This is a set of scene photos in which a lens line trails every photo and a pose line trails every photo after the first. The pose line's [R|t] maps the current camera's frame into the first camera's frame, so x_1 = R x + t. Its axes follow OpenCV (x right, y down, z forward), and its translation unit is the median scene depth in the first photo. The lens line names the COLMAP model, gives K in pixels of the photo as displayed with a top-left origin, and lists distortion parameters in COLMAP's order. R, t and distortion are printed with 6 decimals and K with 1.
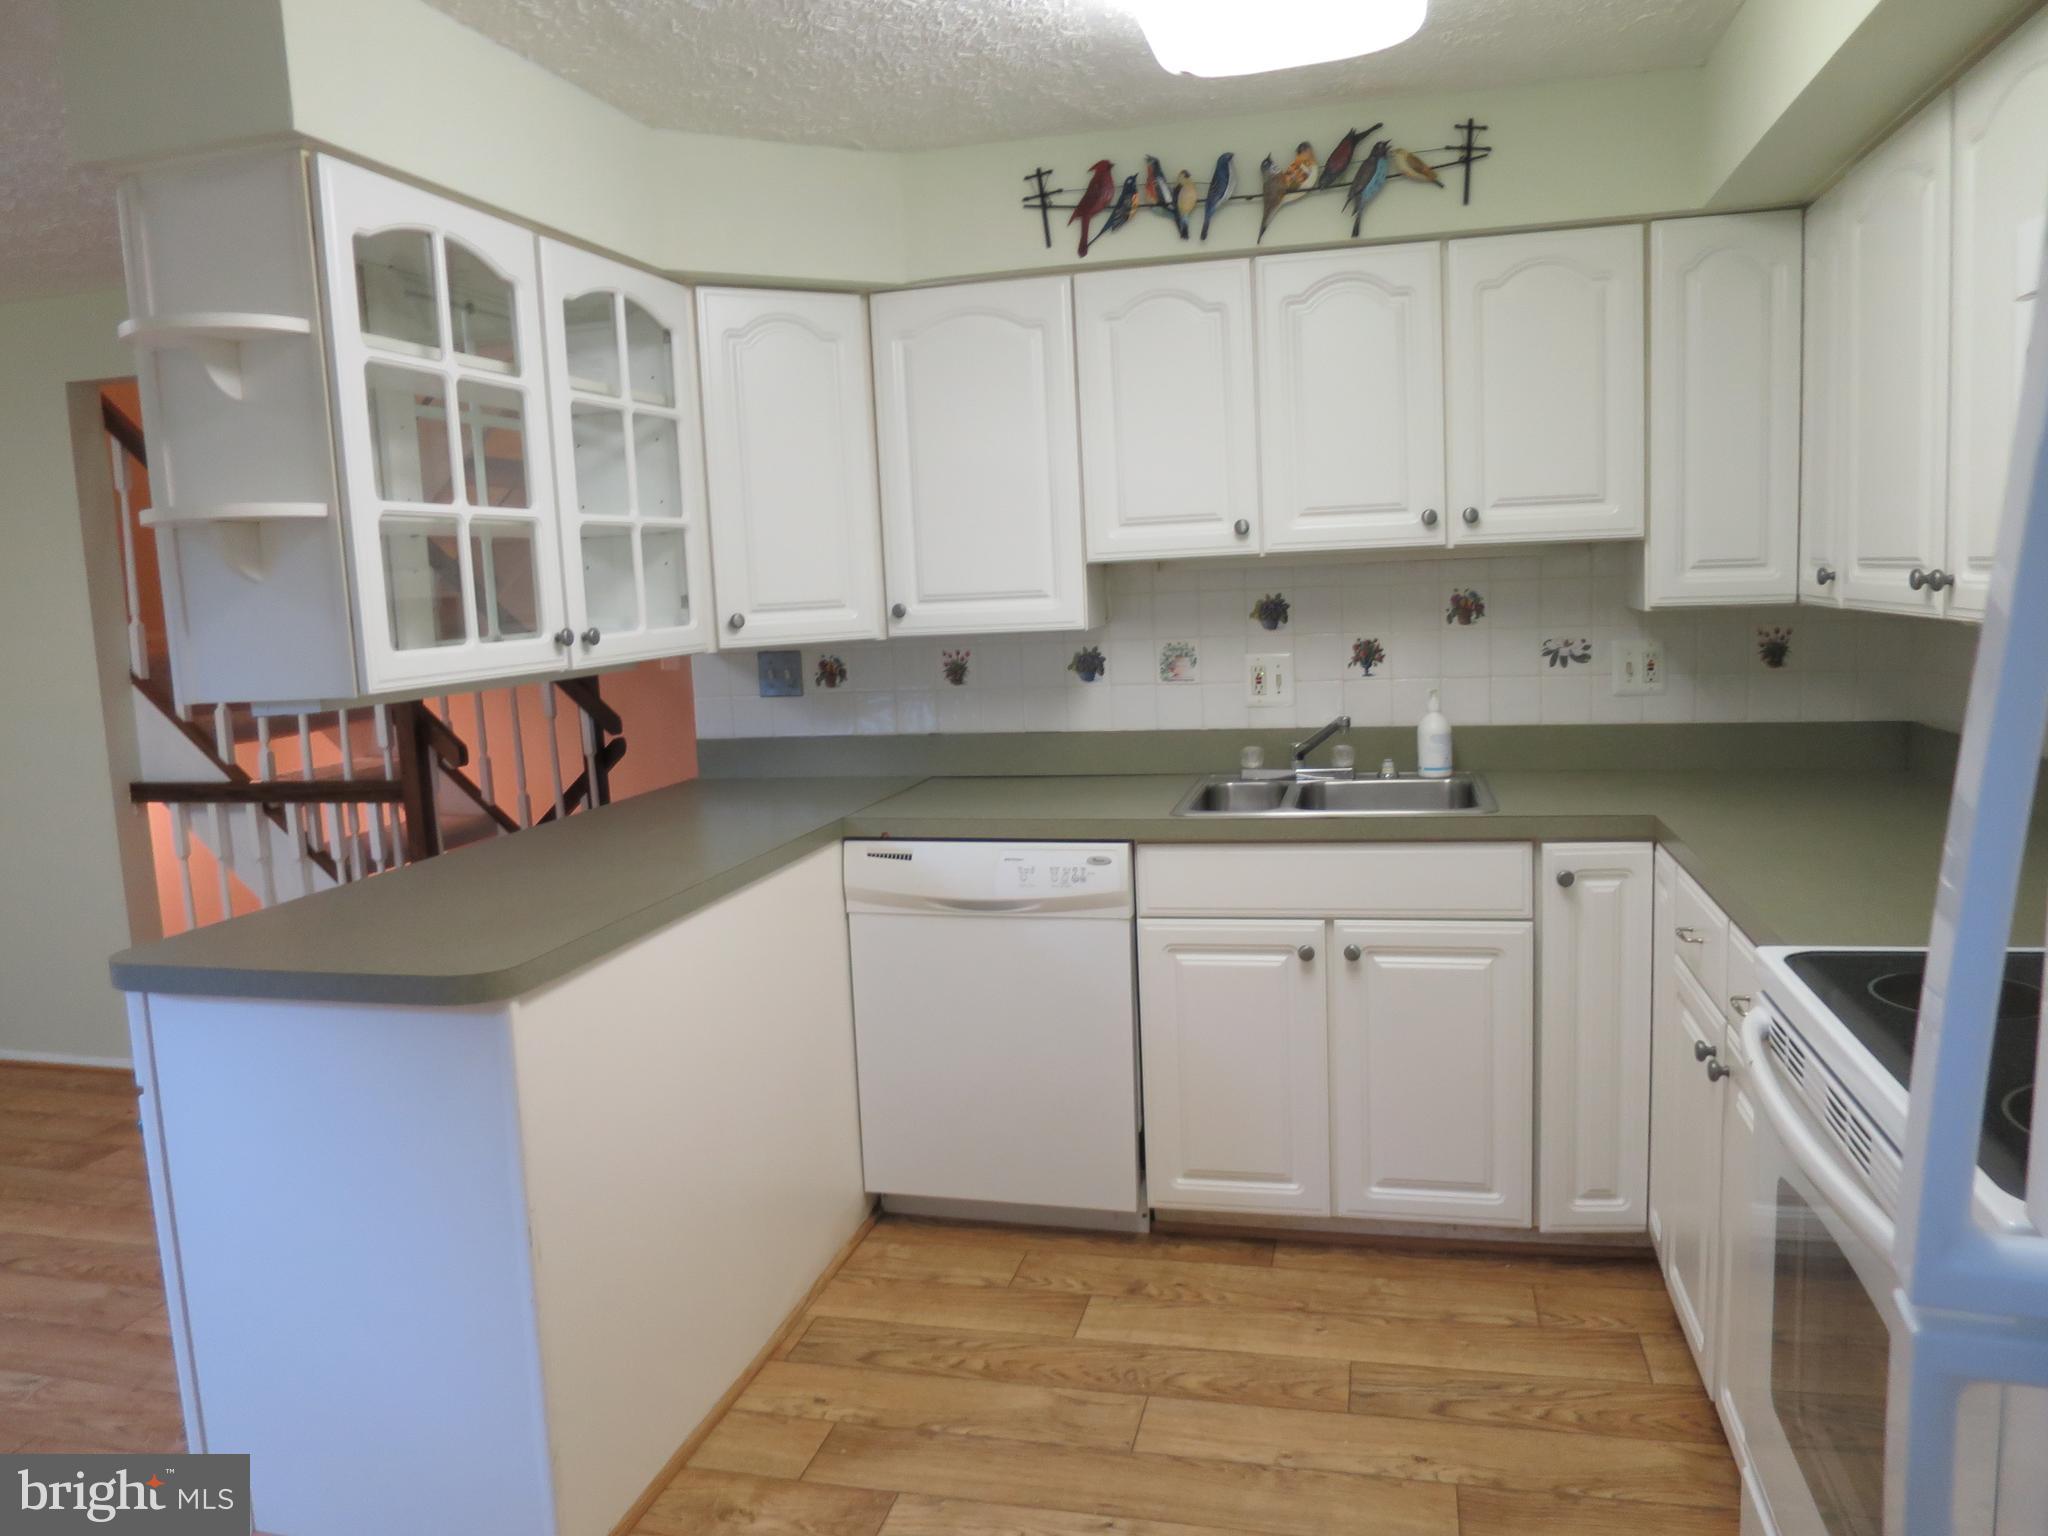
lens RADIAL K [[1461.1, 0, 1024.0], [0, 1461.1, 768.0], [0, 0, 1]] dist [-0.069014, 0.021580]
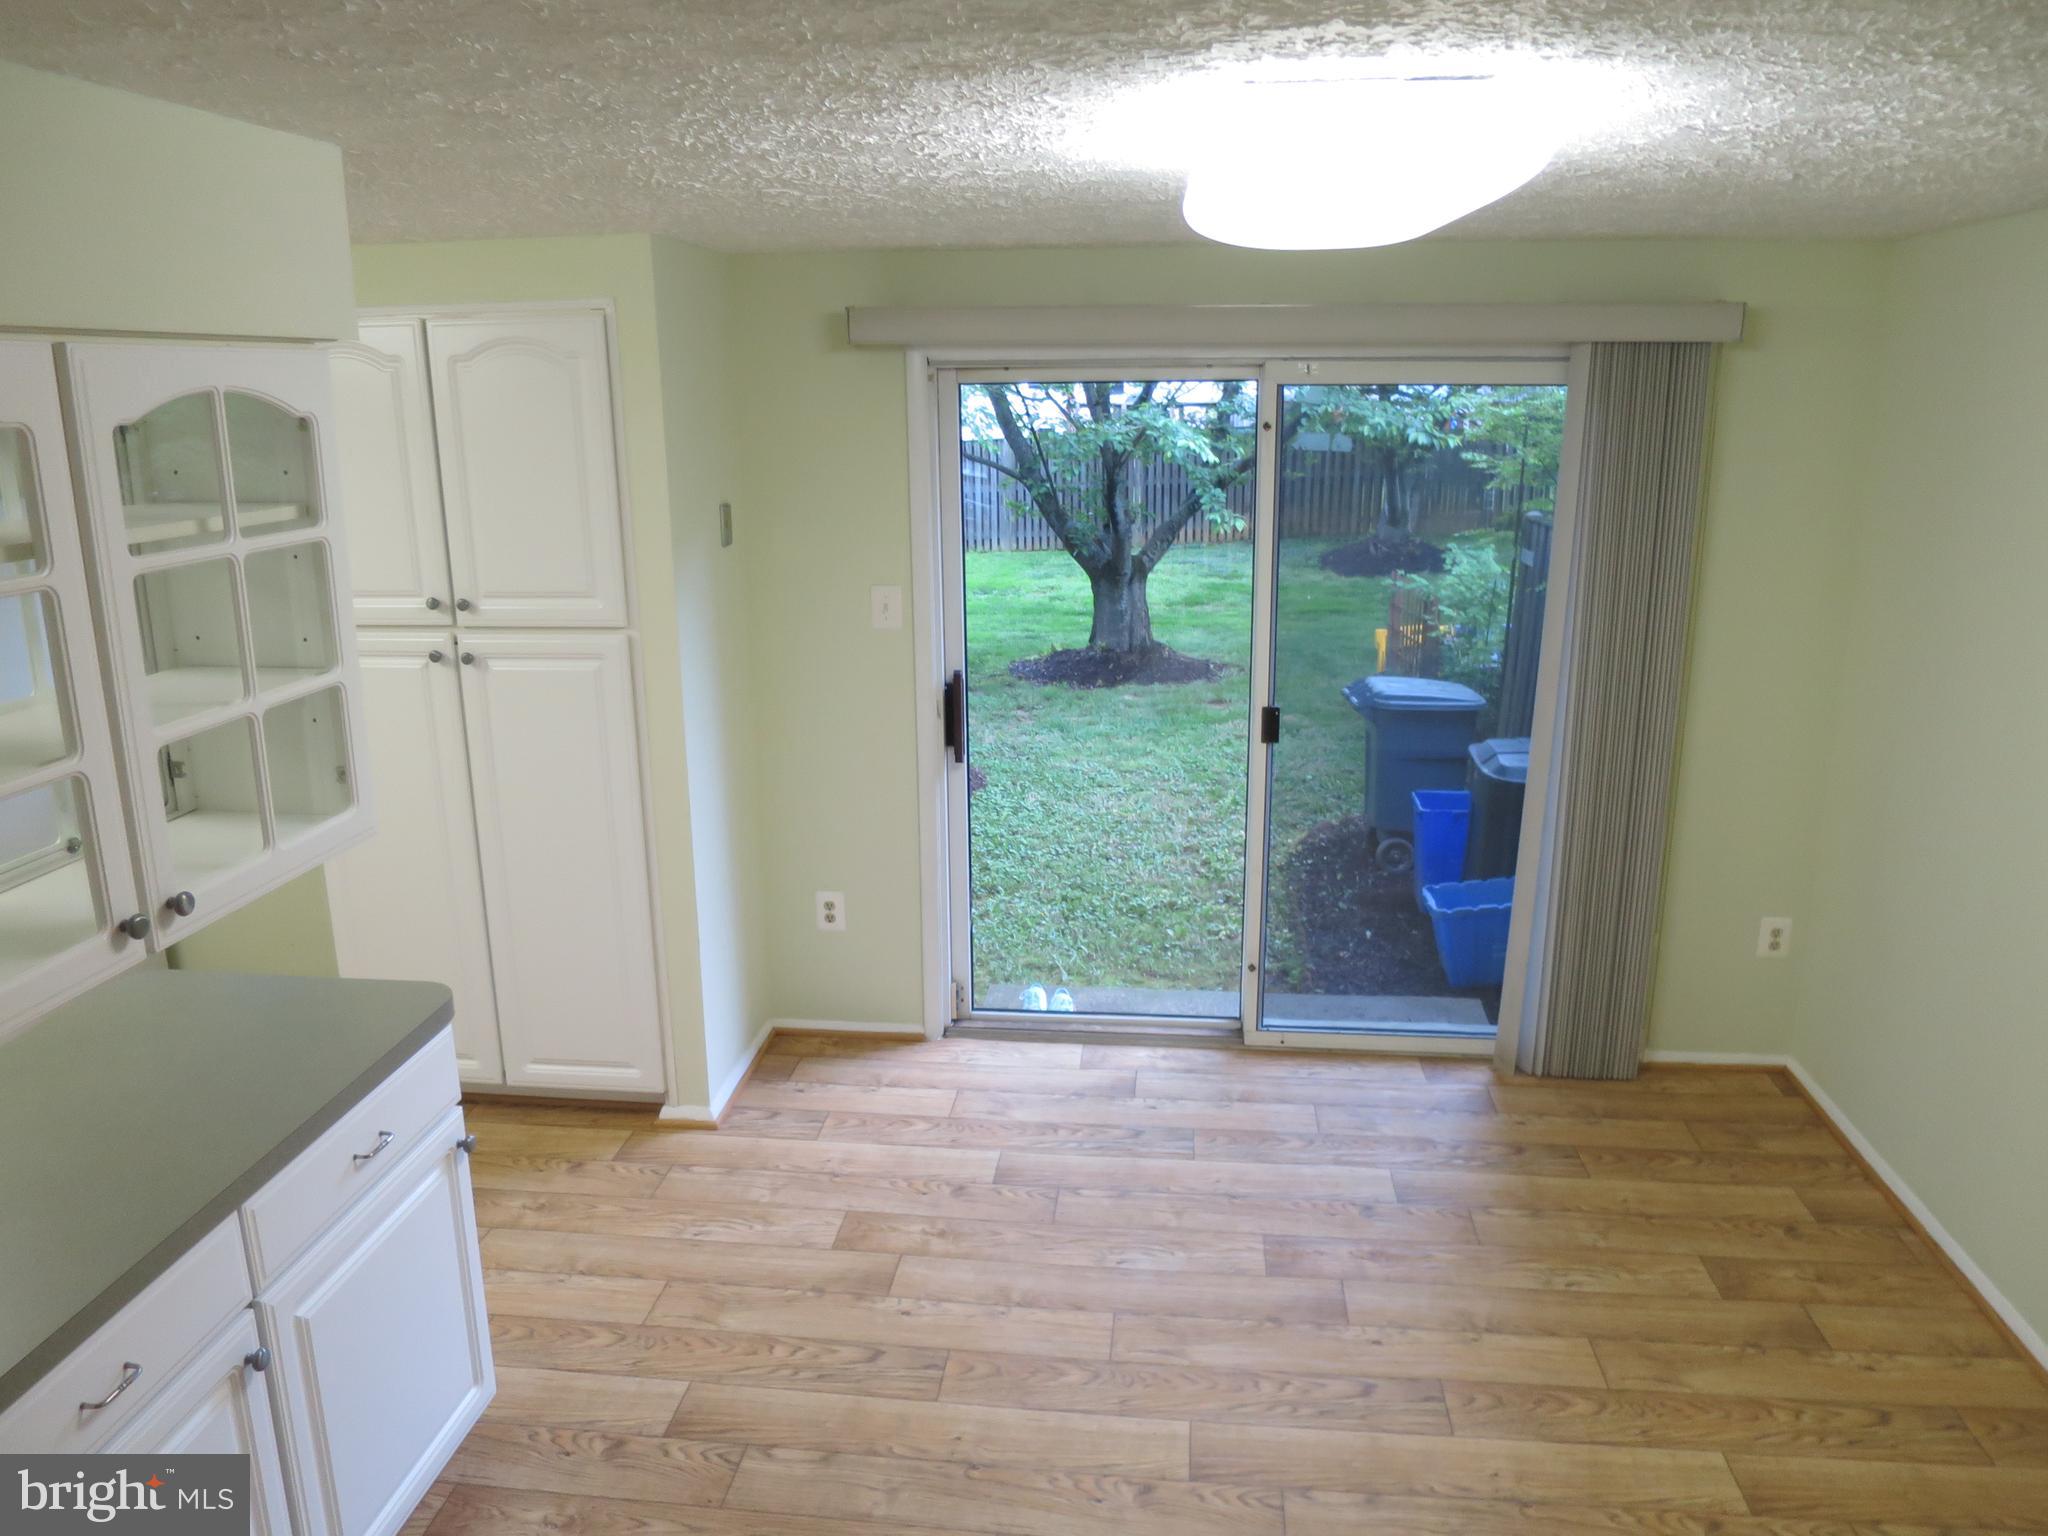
lens RADIAL K [[1461.1, 0, 1024.0], [0, 1461.1, 768.0], [0, 0, 1]] dist [-0.069014, 0.021580]
pose [[-0.990333, 0.085671, -0.109094, -0.148775], [0.038453, 0.925212, 0.377498, -0.478458], [0.133276, 0.369654, -0.919562, 2.026897]]
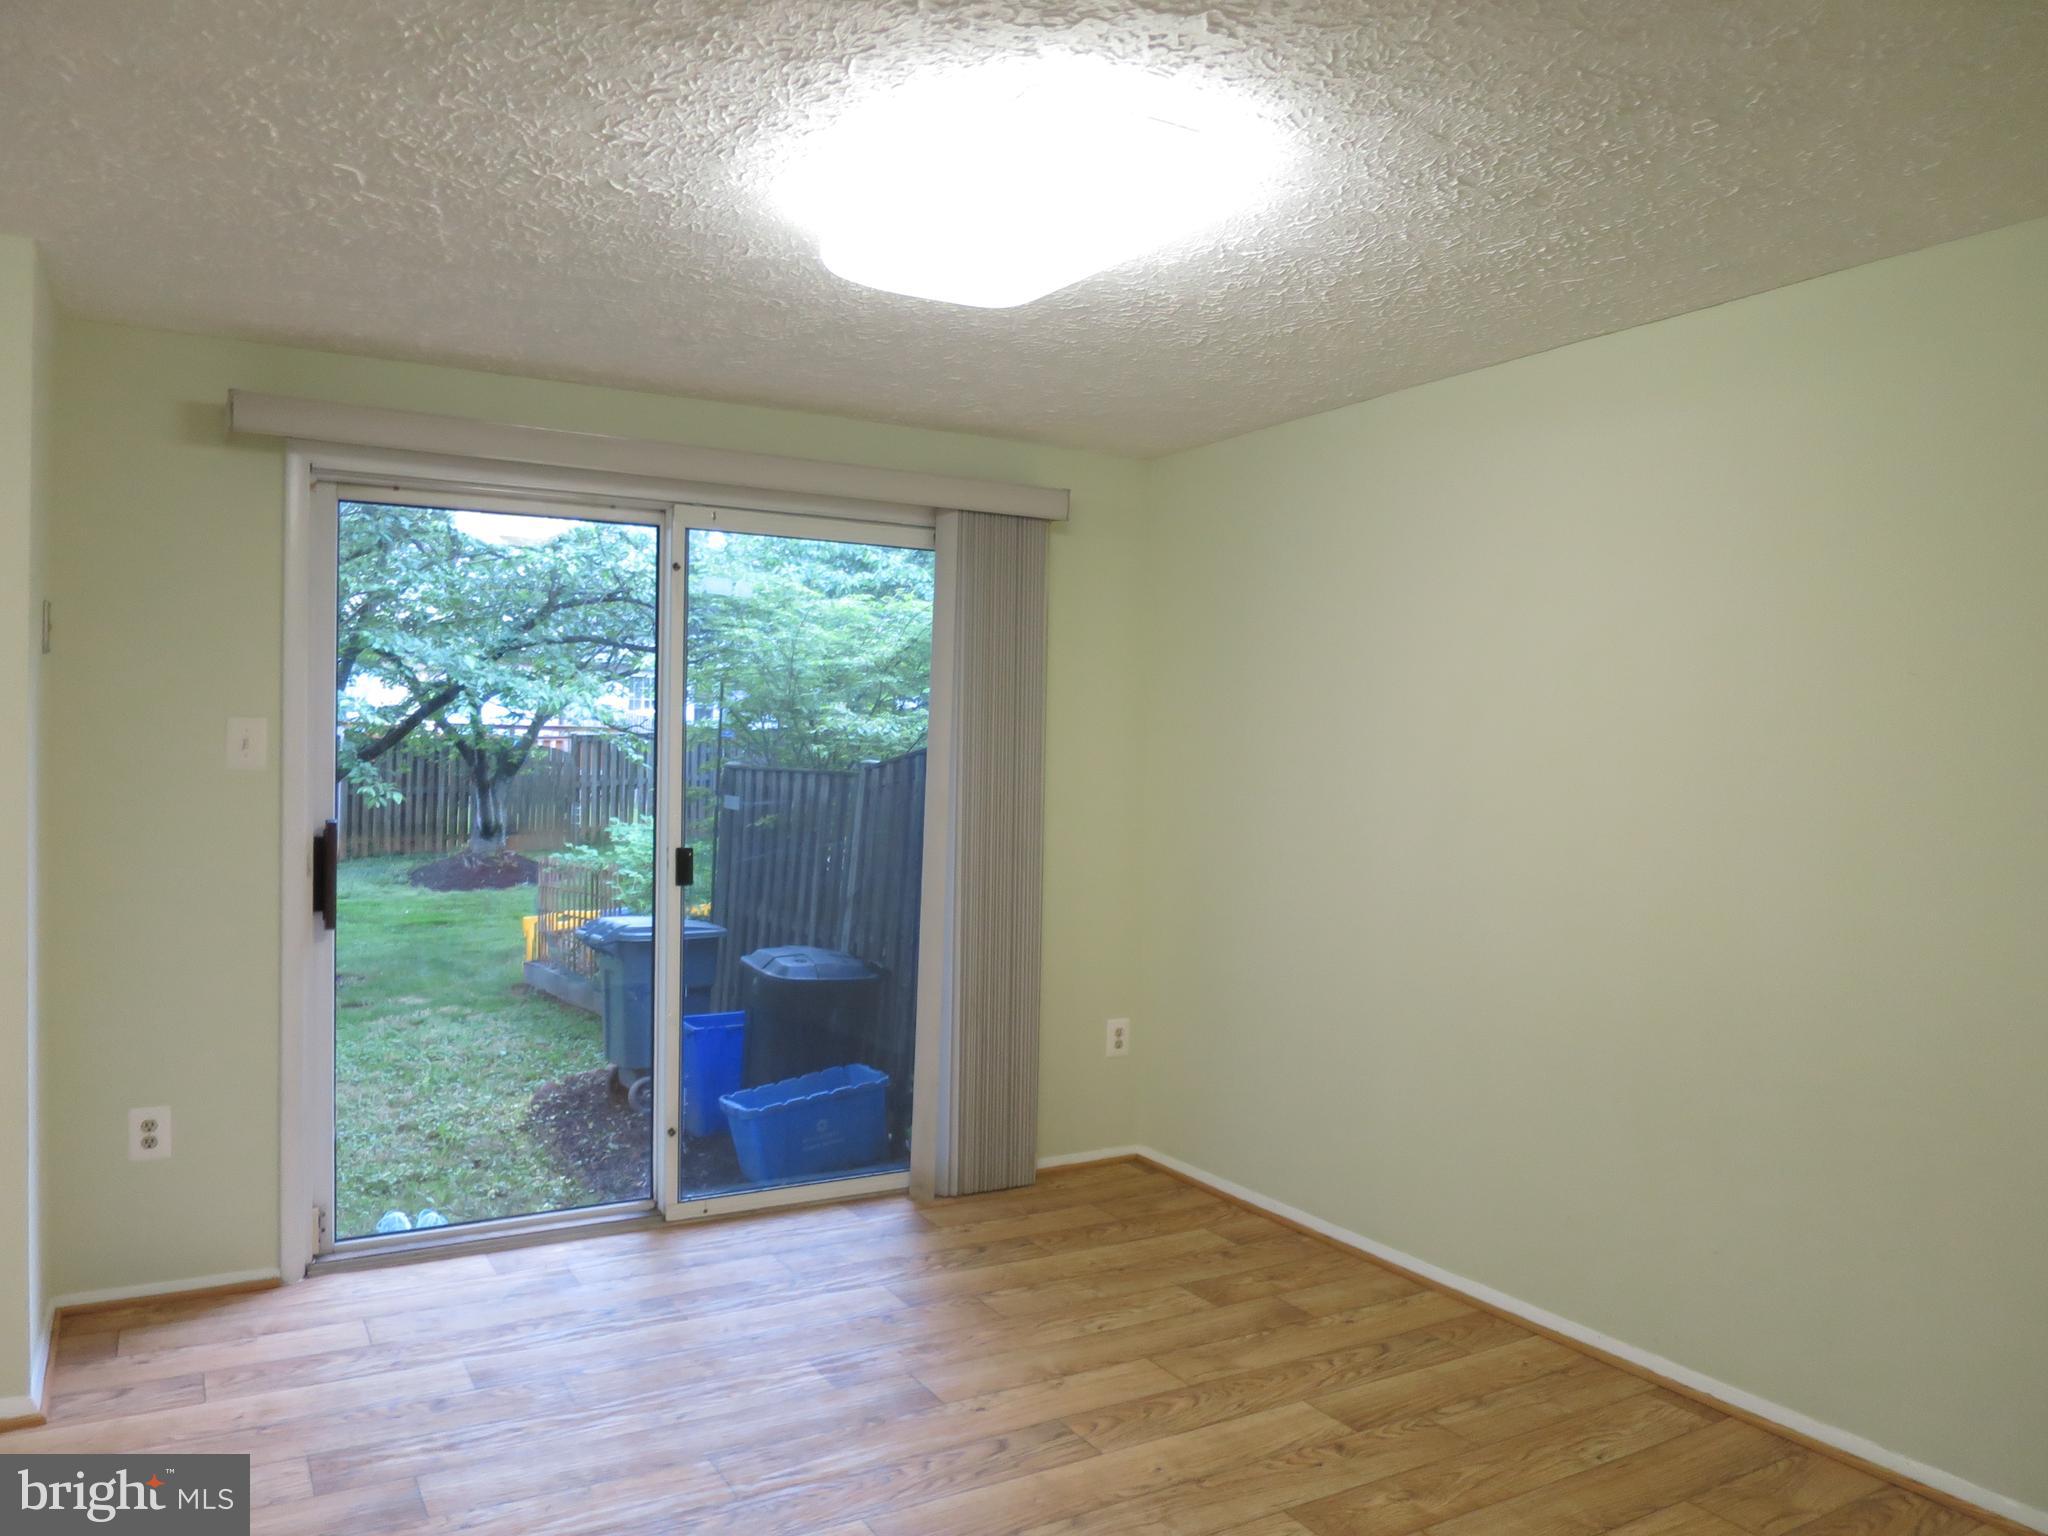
lens RADIAL K [[1461.1, 0, 1024.0], [0, 1461.1, 768.0], [0, 0, 1]] dist [-0.069014, 0.021580]
pose [[-0.716999, 0.044158, -0.695674, 0.243673], [-0.071690, 0.988028, 0.136603, -0.240567], [0.693378, 0.147817, -0.705250, 1.907707]]
